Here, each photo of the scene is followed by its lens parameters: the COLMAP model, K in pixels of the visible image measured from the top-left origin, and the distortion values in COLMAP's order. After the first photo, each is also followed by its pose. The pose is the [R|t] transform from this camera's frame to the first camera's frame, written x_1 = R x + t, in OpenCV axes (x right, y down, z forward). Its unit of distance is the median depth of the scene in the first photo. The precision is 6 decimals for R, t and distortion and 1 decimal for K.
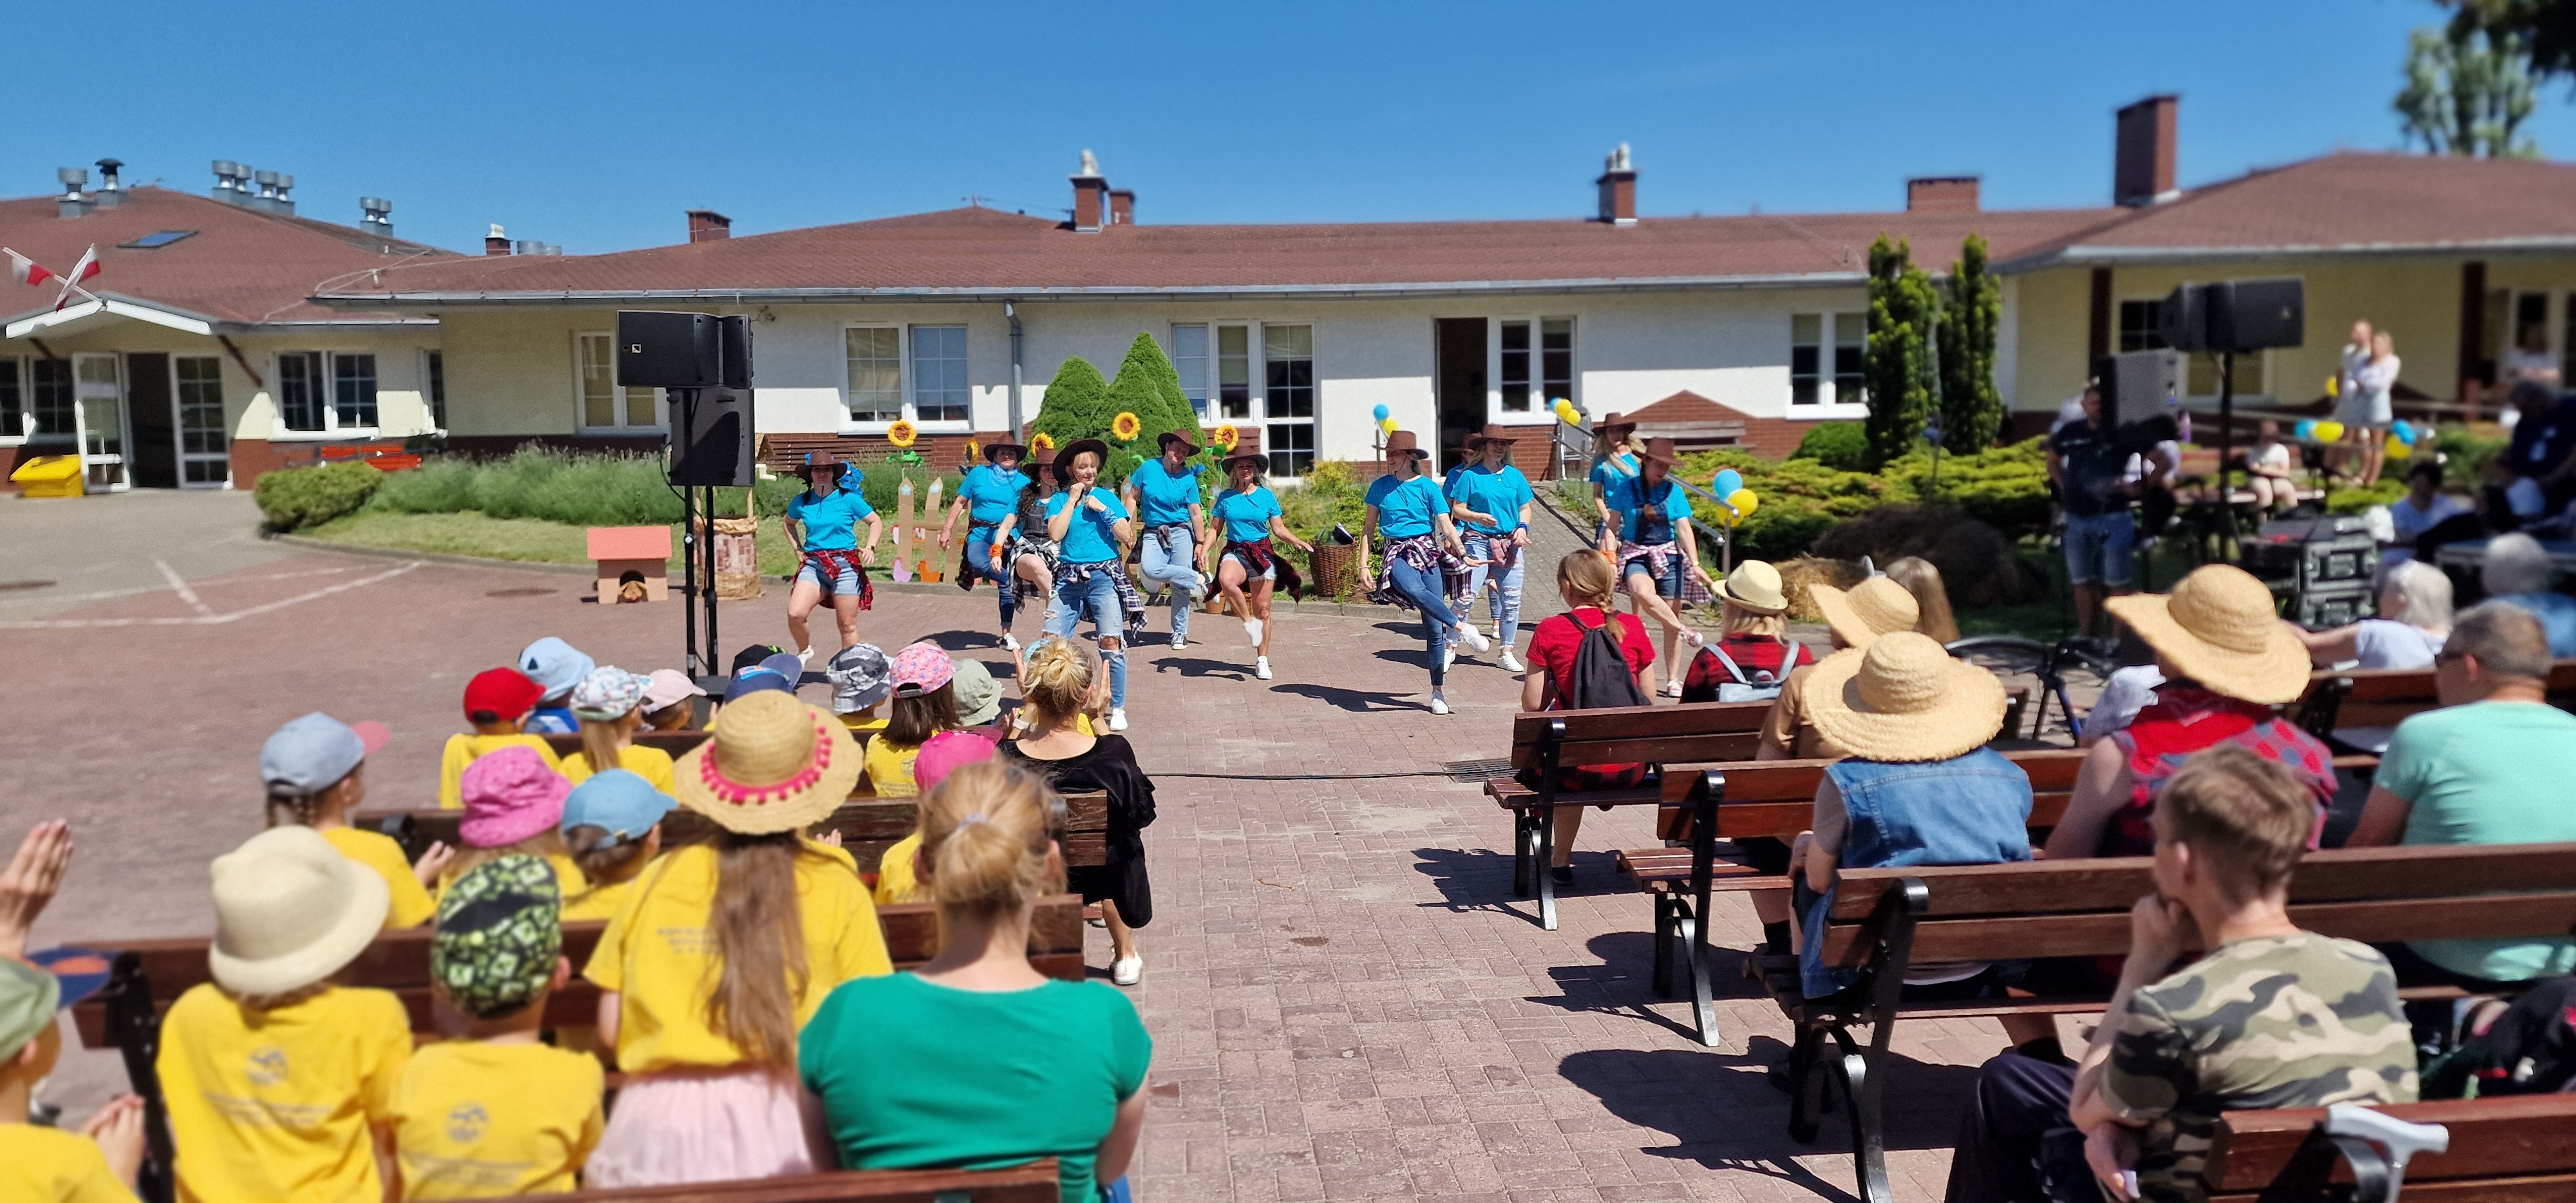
lens RADIAL K [[1741.7, 0, 1273.8], [0, 1741.7, 608.6], [0, 0, 1]] dist [0.070636, -0.076980]
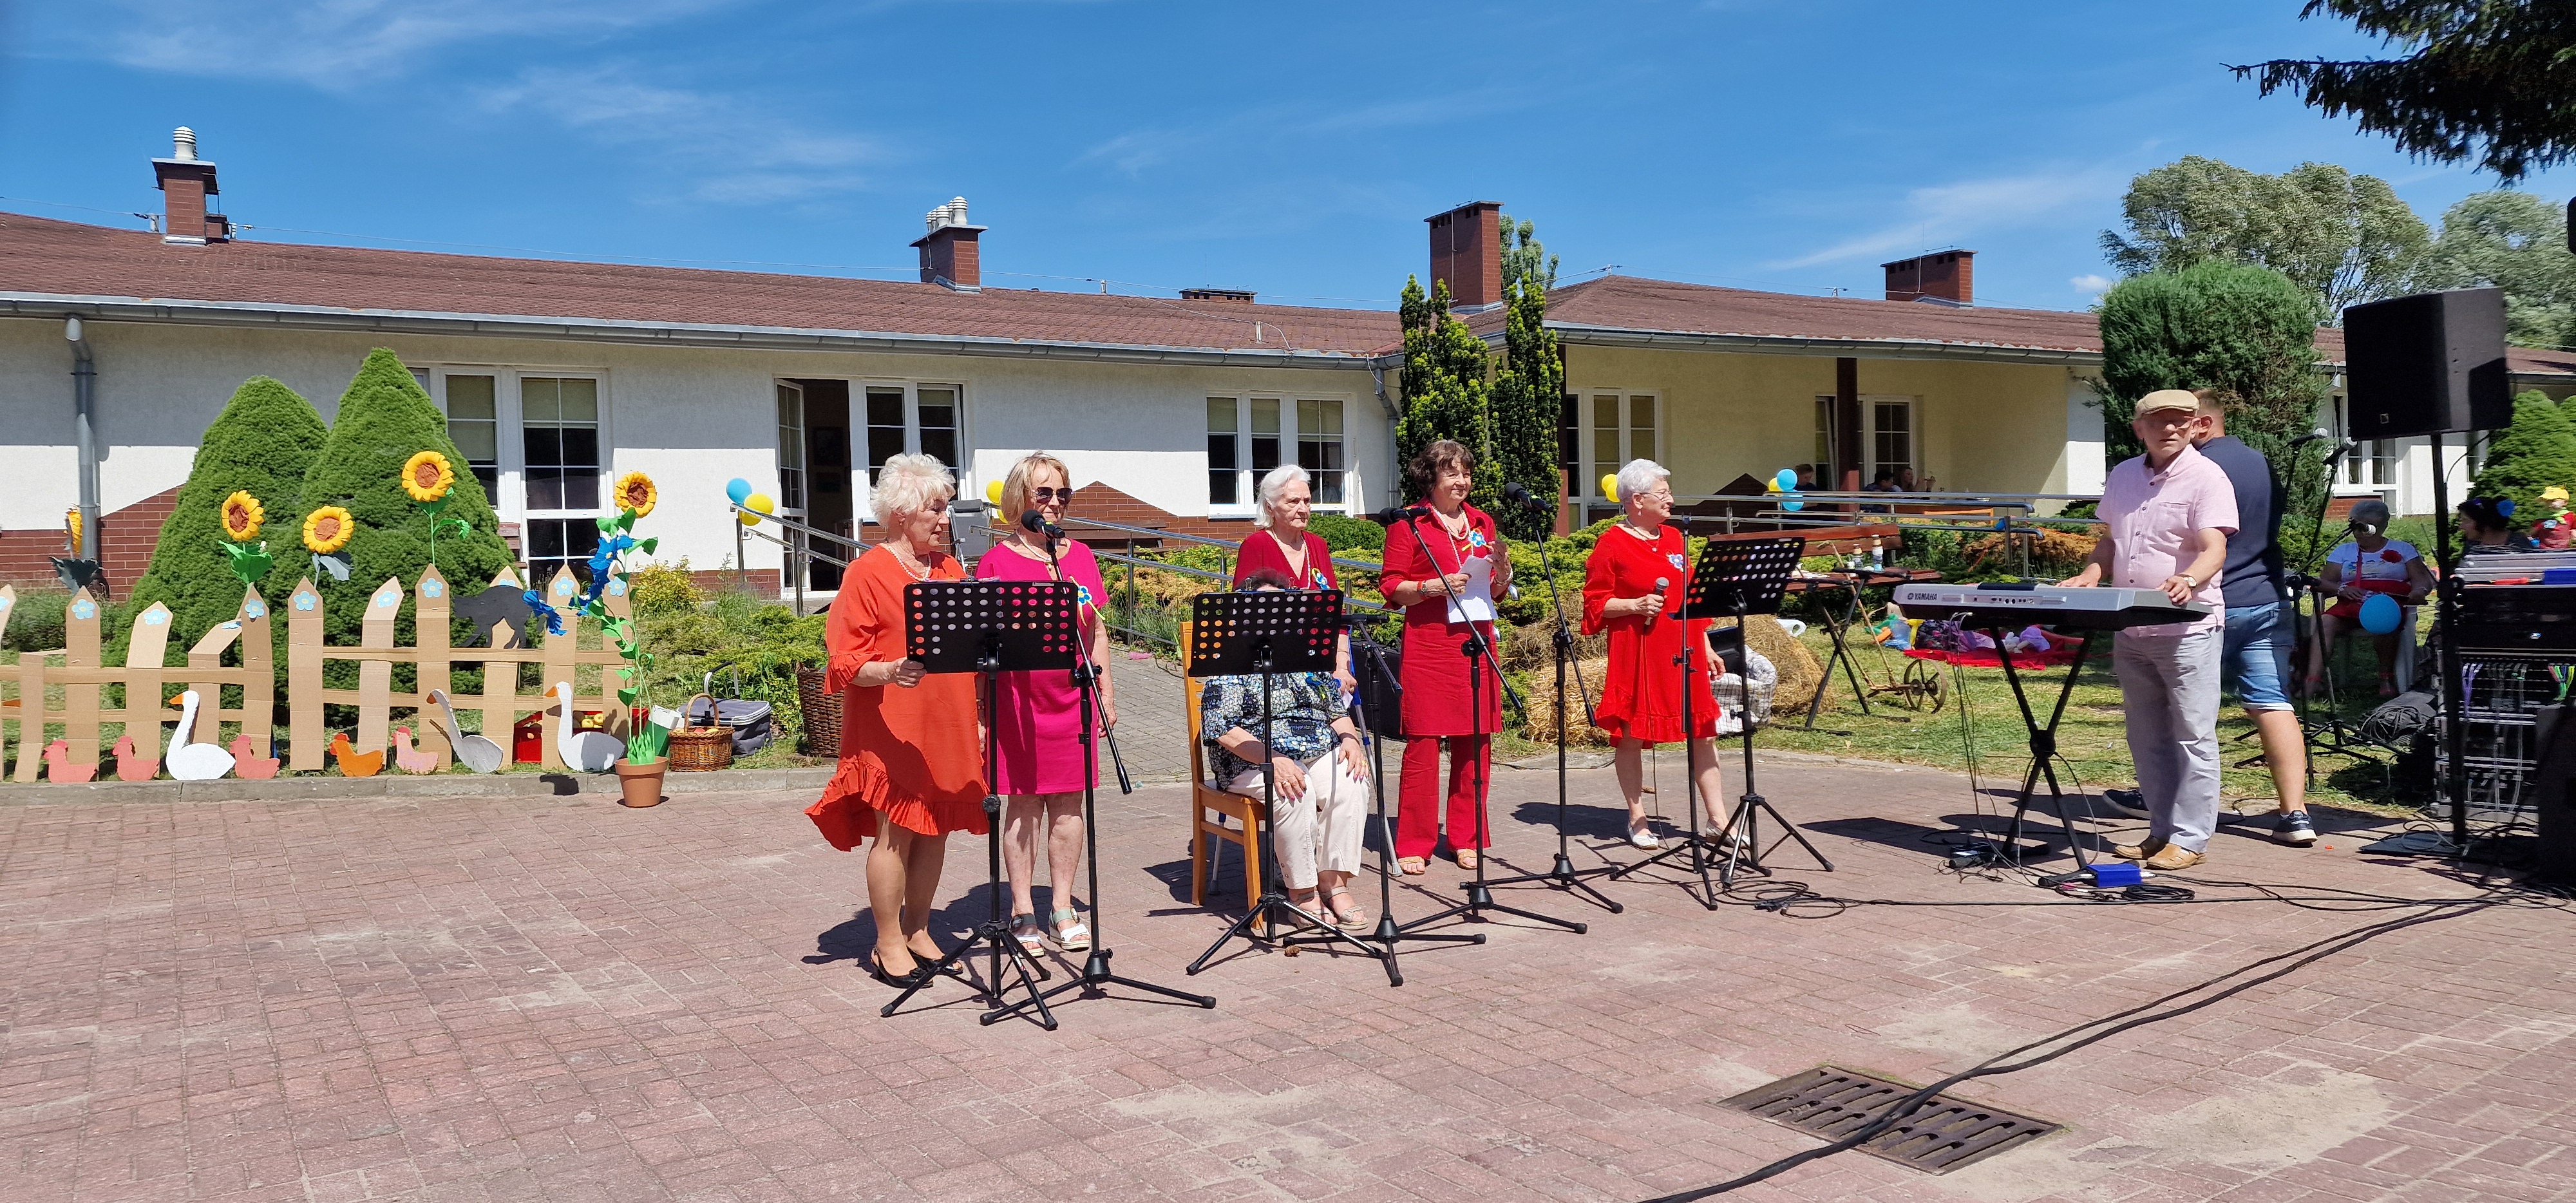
lens RADIAL K [[1741.7, 0, 1273.8], [0, 1741.7, 608.6], [0, 0, 1]] dist [0.070636, -0.076980]
pose [[0.877283, -0.017483, 0.479656, -0.080295], [0.058188, 0.995840, -0.070127, -0.004705], [-0.476434, 0.089431, 0.874650, 0.259353]]
